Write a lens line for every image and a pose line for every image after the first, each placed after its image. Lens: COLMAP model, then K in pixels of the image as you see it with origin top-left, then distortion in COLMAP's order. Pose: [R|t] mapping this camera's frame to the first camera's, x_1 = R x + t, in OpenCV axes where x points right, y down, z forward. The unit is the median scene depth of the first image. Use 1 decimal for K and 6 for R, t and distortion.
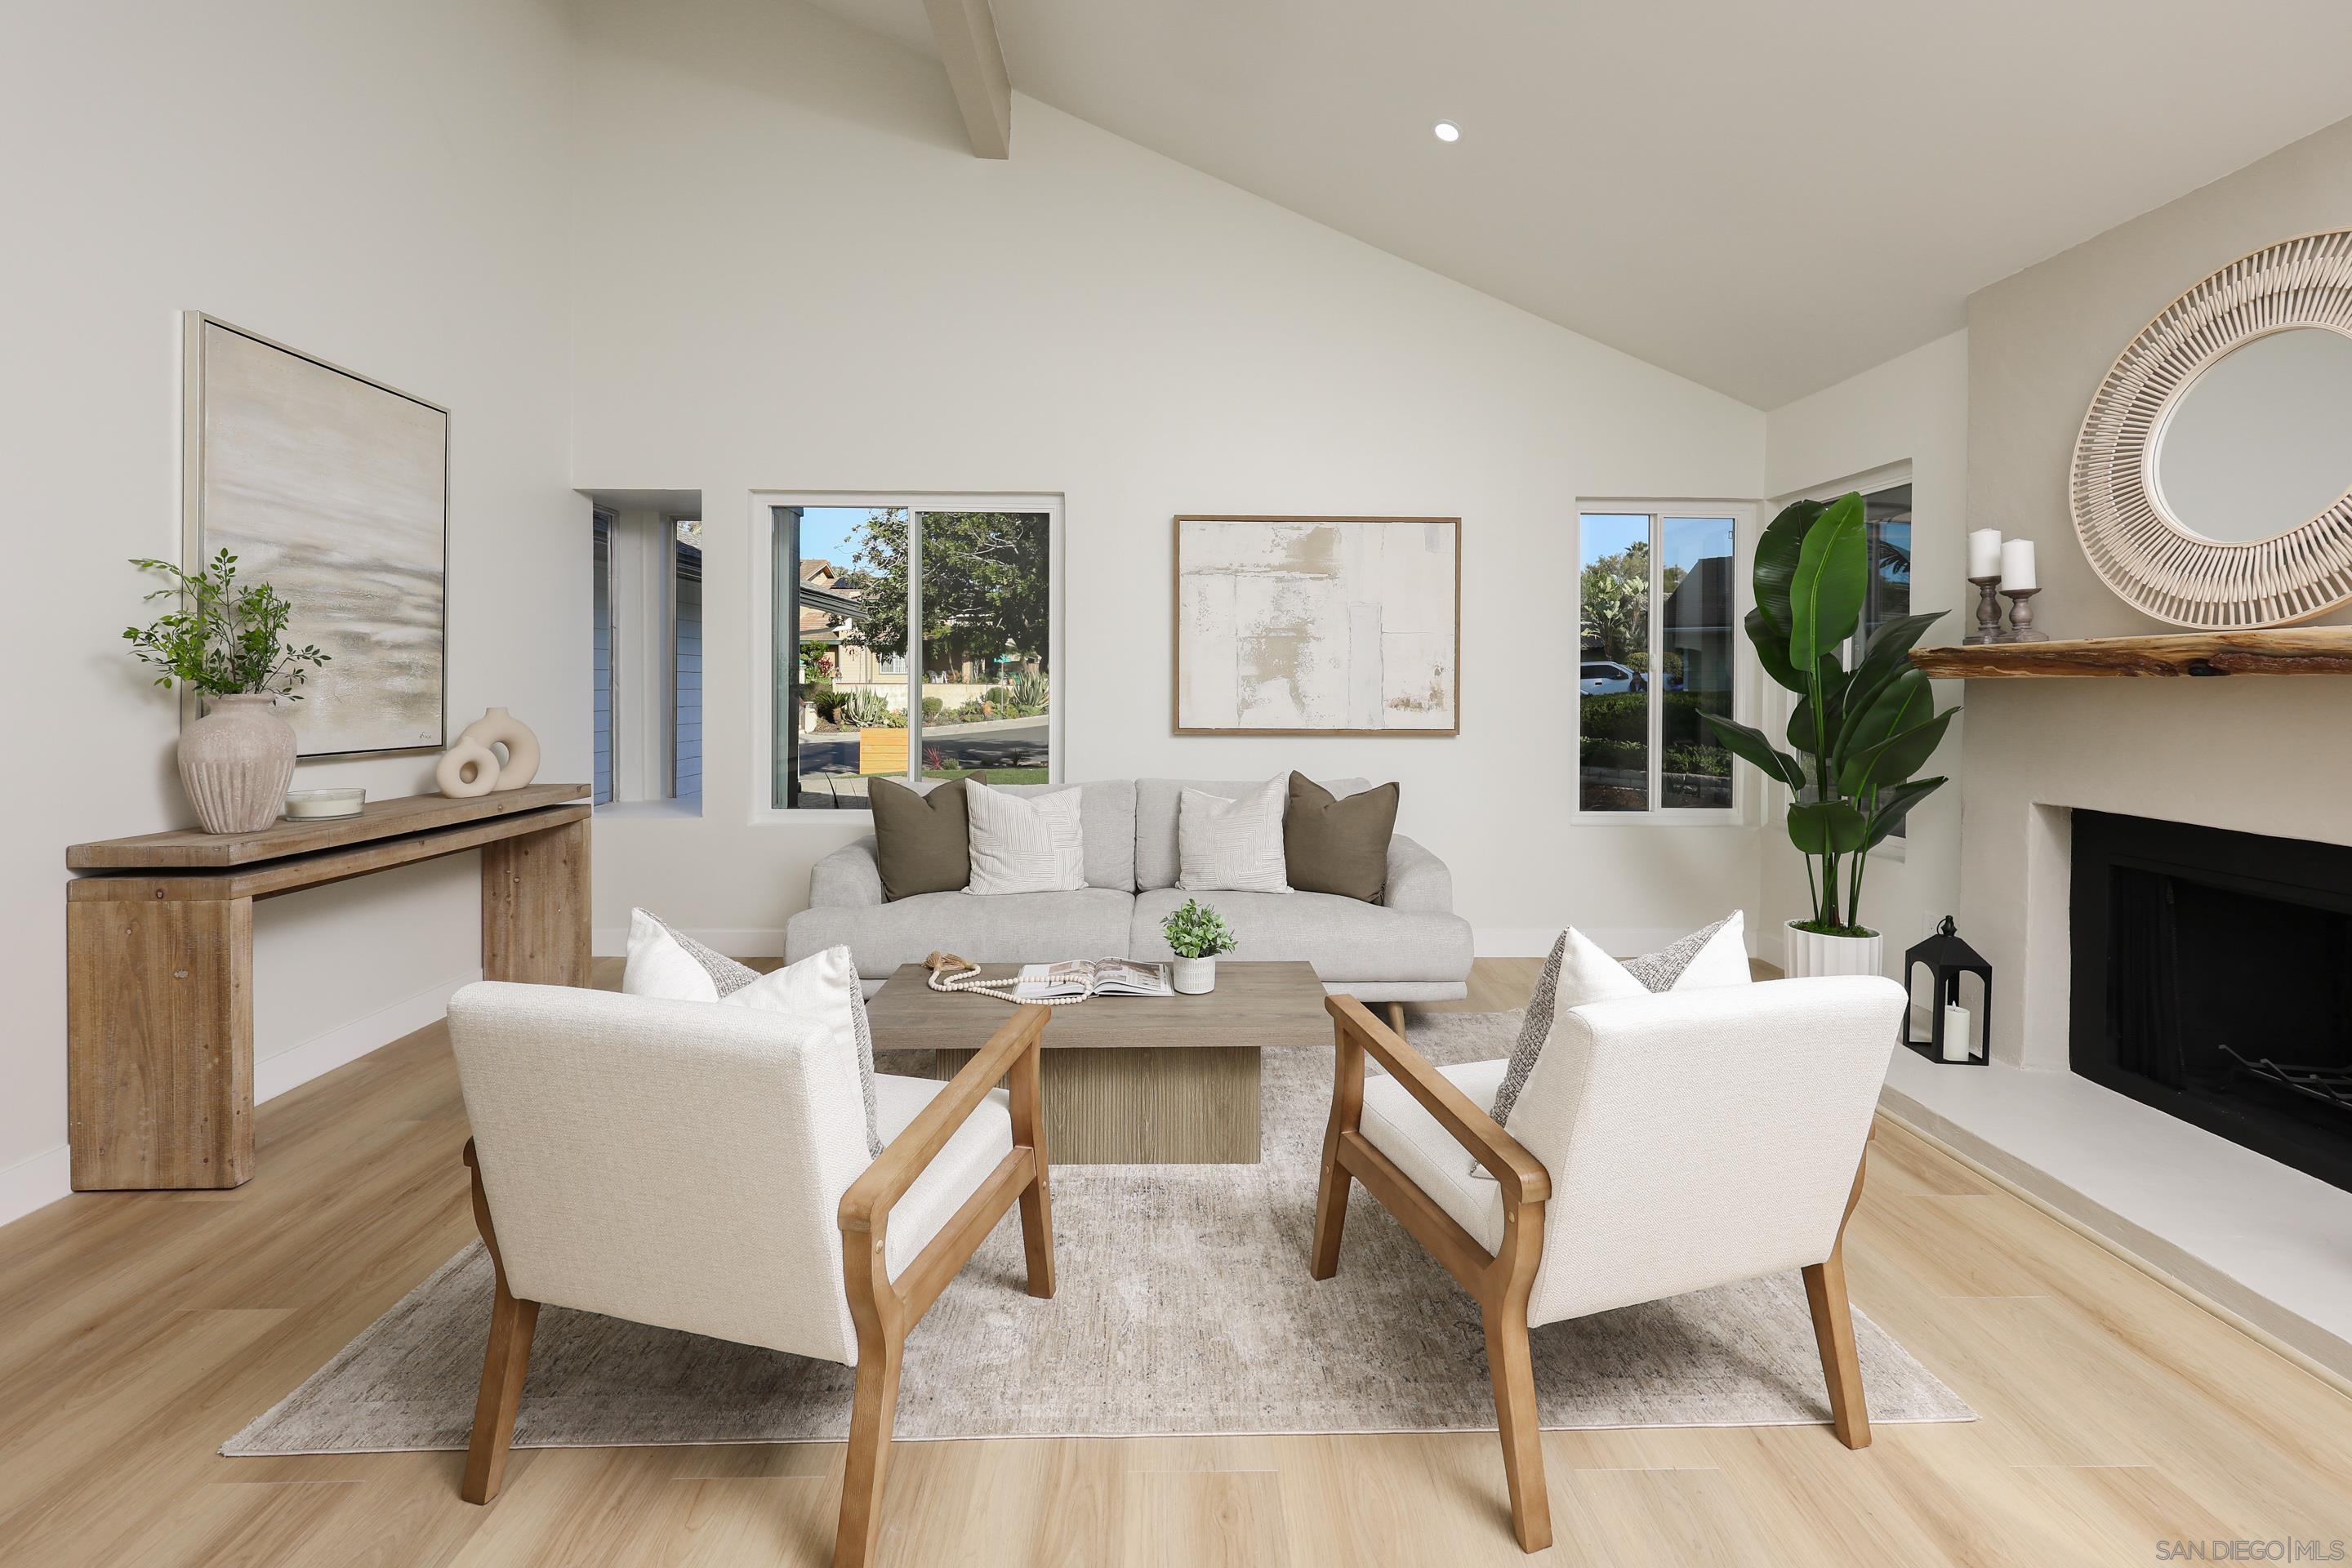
lens RADIAL K [[983.4, 0, 1184.1], [0, 983.4, 687.3], [0, 0, 1]] dist [0.001023, 0.000120]
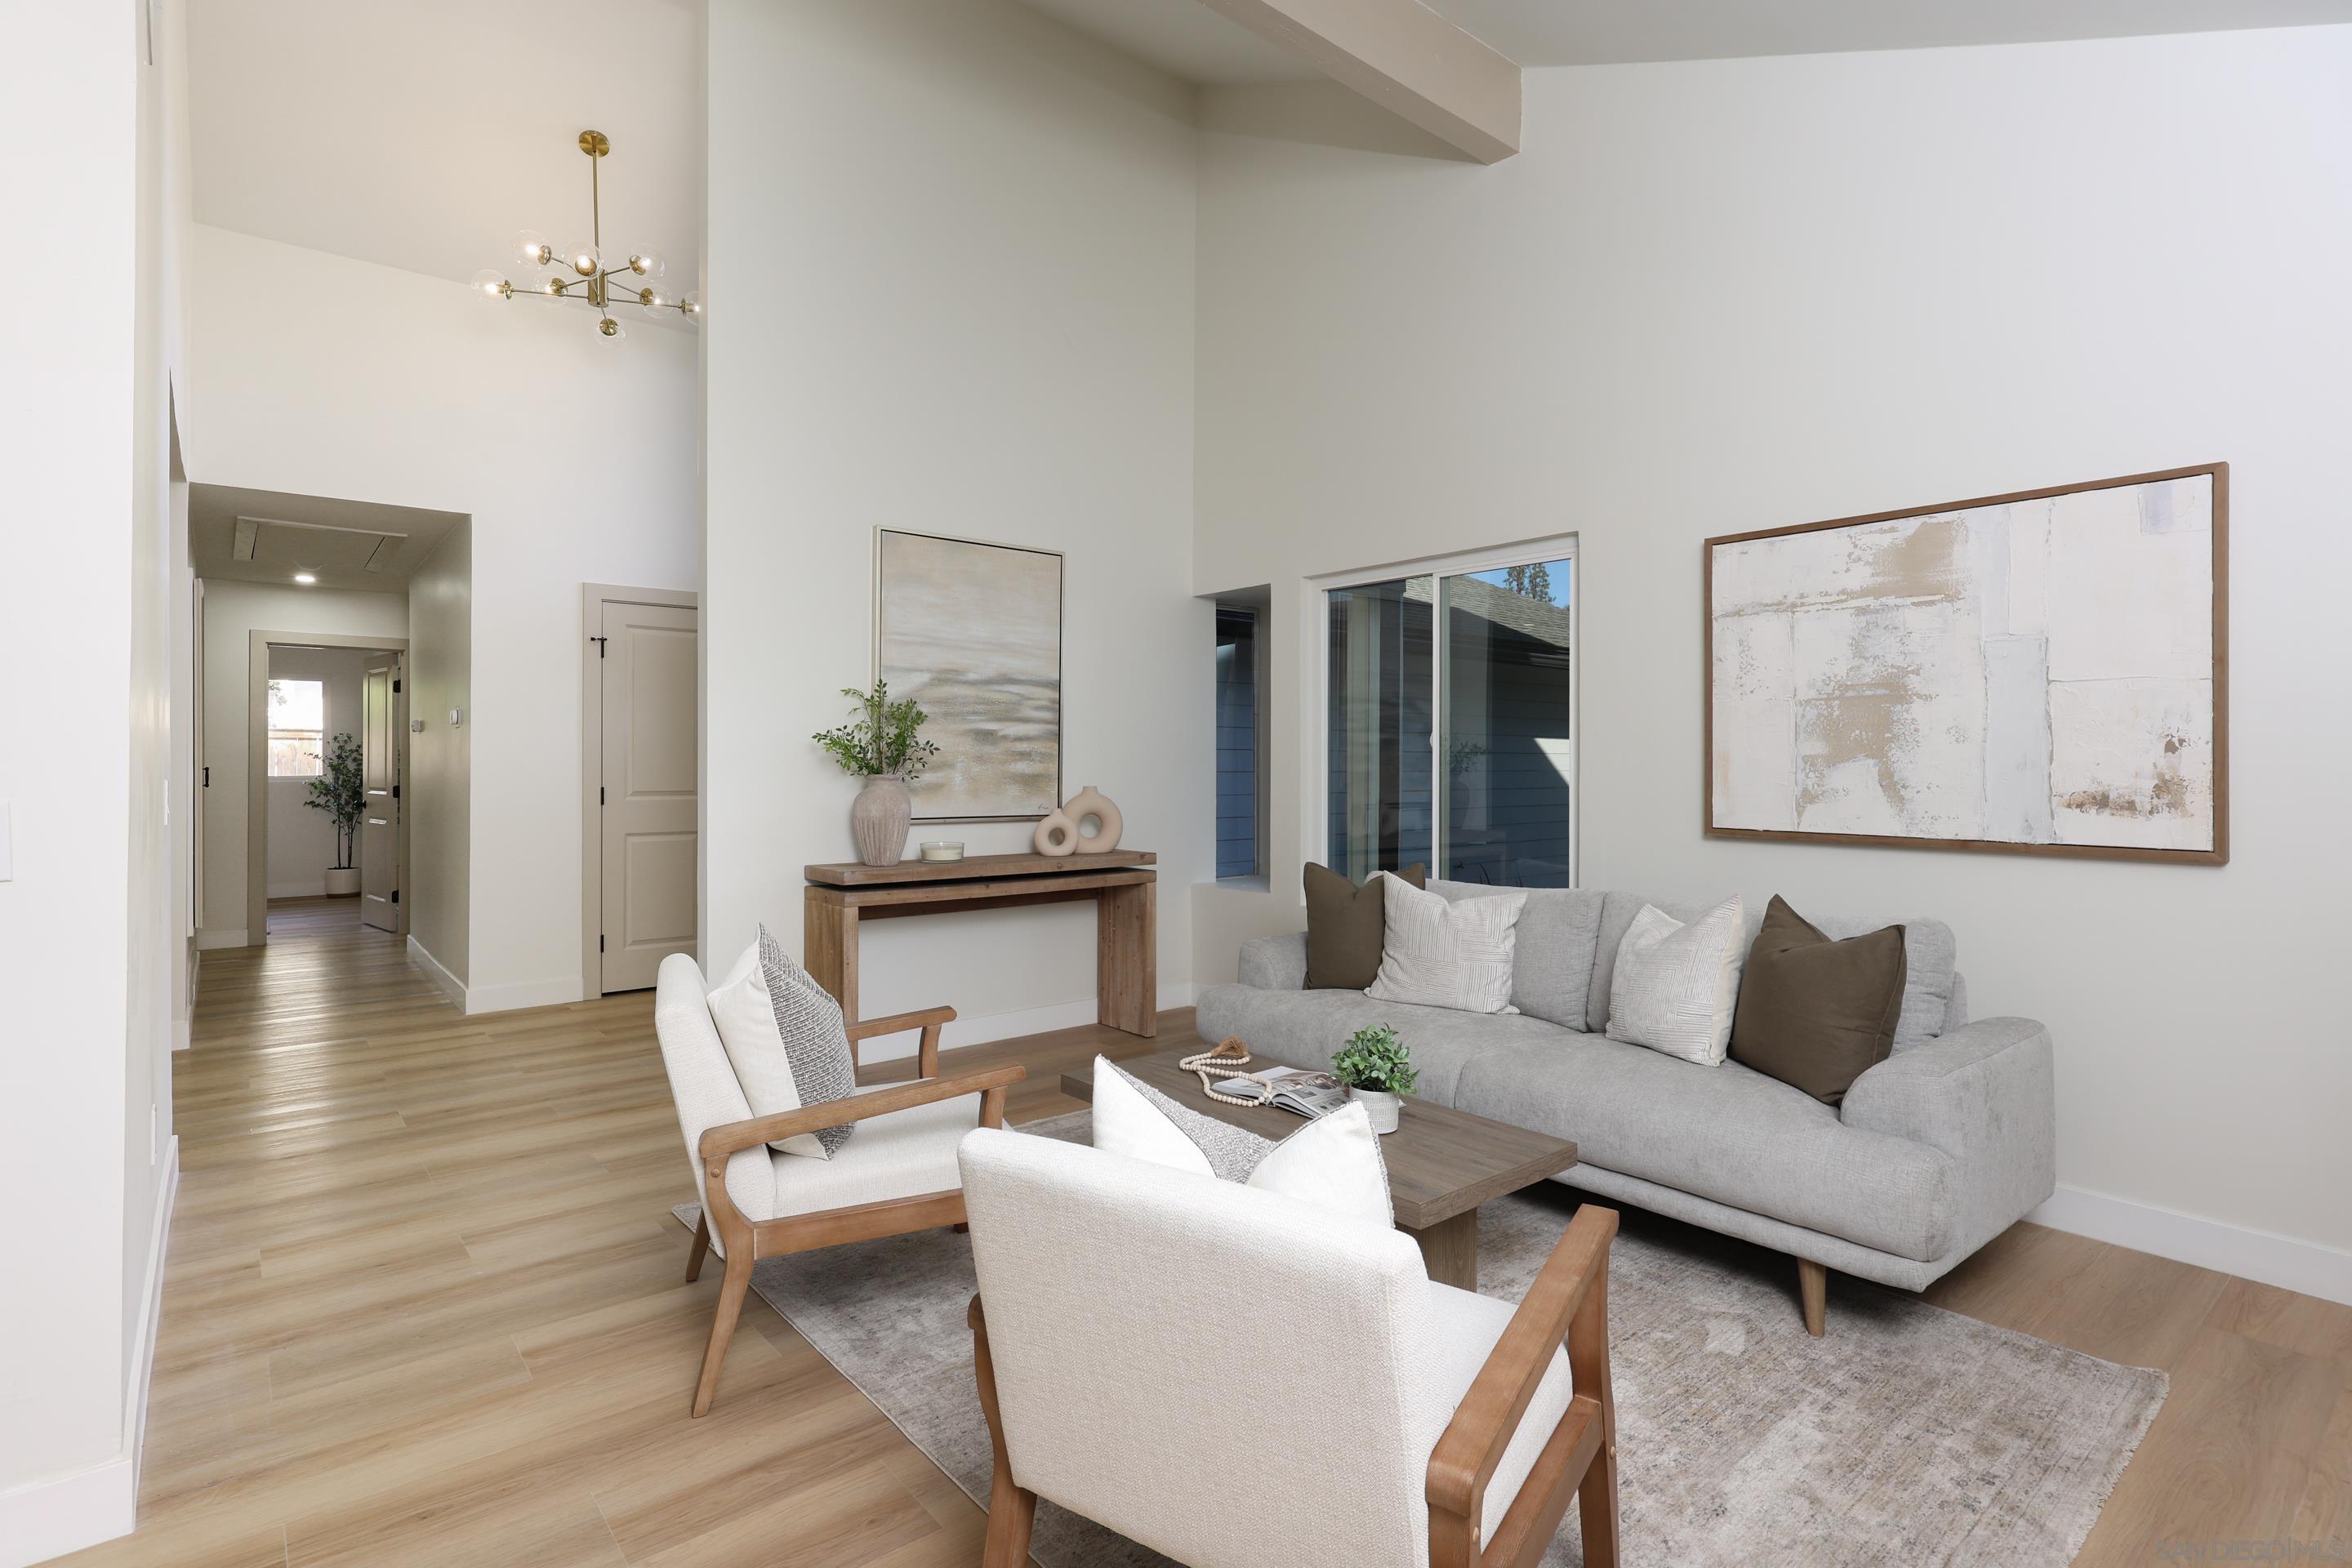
lens RADIAL K [[1151.8, 0, 1176.9], [0, 1151.8, 758.2], [0, 0, 1]] dist [-0.002999, -0.000503]
pose [[0.622845, -0.005379, -0.782327, 0.534389], [-0.001776, 0.999964, -0.008289, -0.003034], [0.782343, 0.006552, 0.622813, 0.193429]]
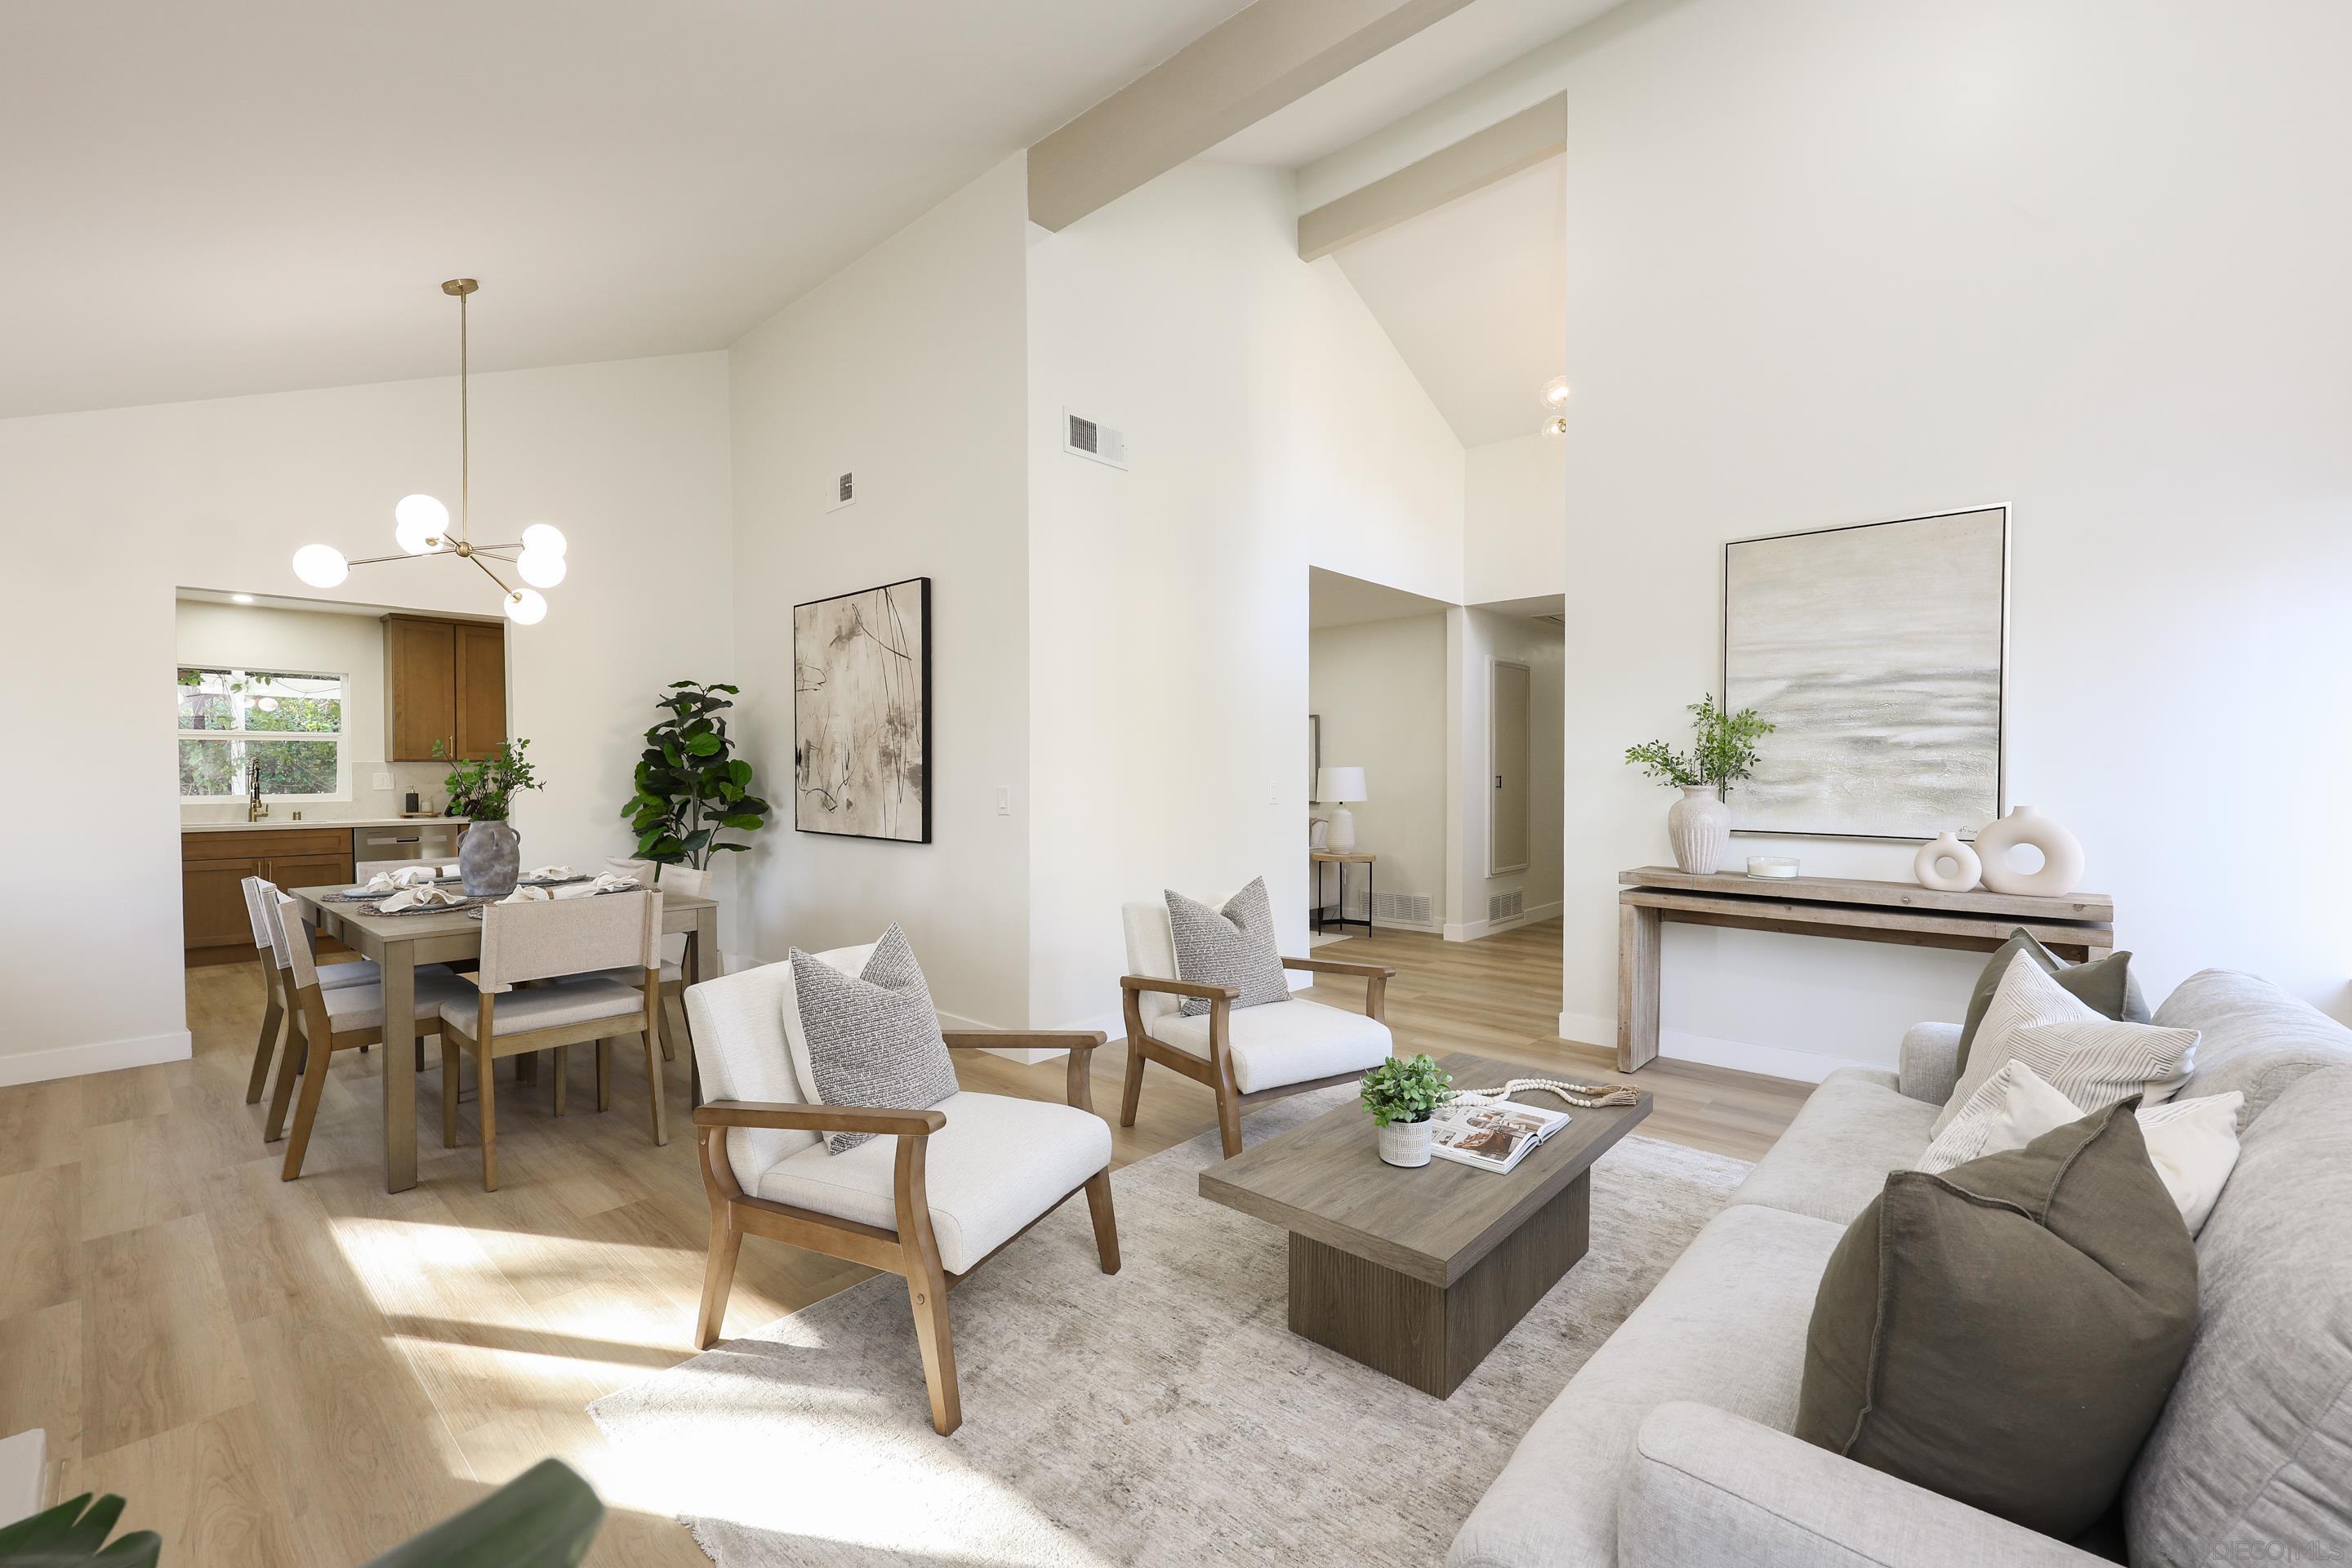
lens RADIAL K [[979.0, 0, 1176.0], [0, 979.0, 784.0], [0, 0, 1]] dist [0.002460, 0.000080]
pose [[-0.679325, 0.005255, -0.733819, 0.565915], [-0.007460, 0.999873, 0.014066, -0.008121], [0.733800, 0.015030, -0.679199, 1.102140]]
